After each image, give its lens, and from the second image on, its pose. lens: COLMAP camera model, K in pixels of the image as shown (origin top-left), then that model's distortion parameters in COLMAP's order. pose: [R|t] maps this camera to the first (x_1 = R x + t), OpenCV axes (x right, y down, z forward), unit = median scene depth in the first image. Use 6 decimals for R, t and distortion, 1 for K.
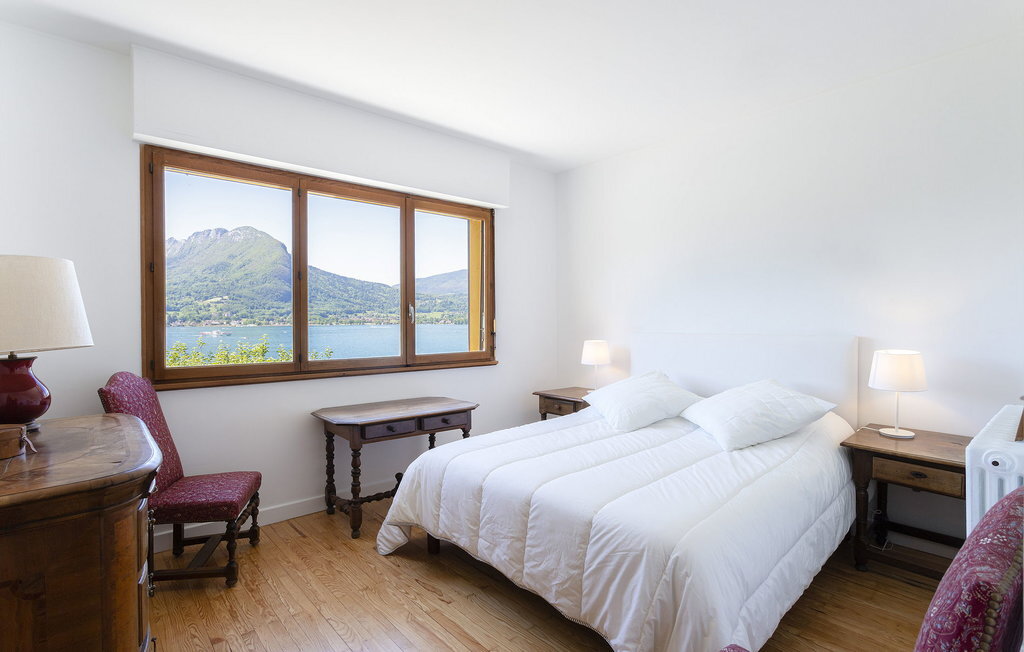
lens RADIAL K [[483.8, 0, 516.6], [0, 483.8, 321.4], [0, 0, 1]] dist [-0.002508, 0.001604]
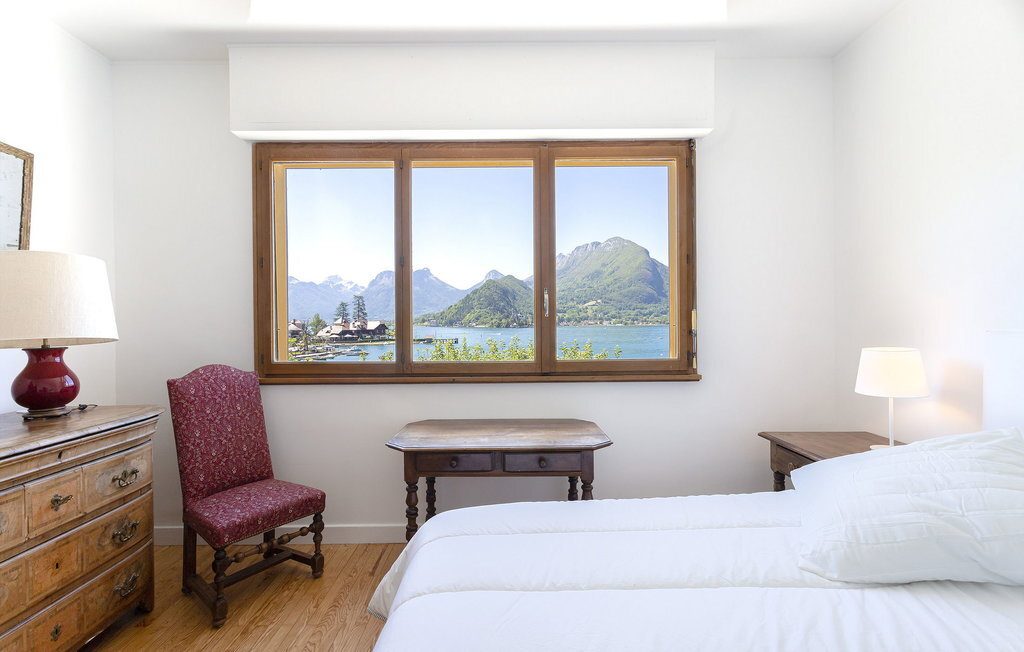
lens RADIAL K [[483.8, 0, 522.2], [0, 483.8, 323.7], [0, 0, 1]] dist [-0.002508, 0.001604]
pose [[0.758324, -0.001983, -0.651875, 0.201483], [0.005176, 0.999982, 0.002980, 0.010610], [0.651857, -0.005633, 0.758321, 0.366405]]
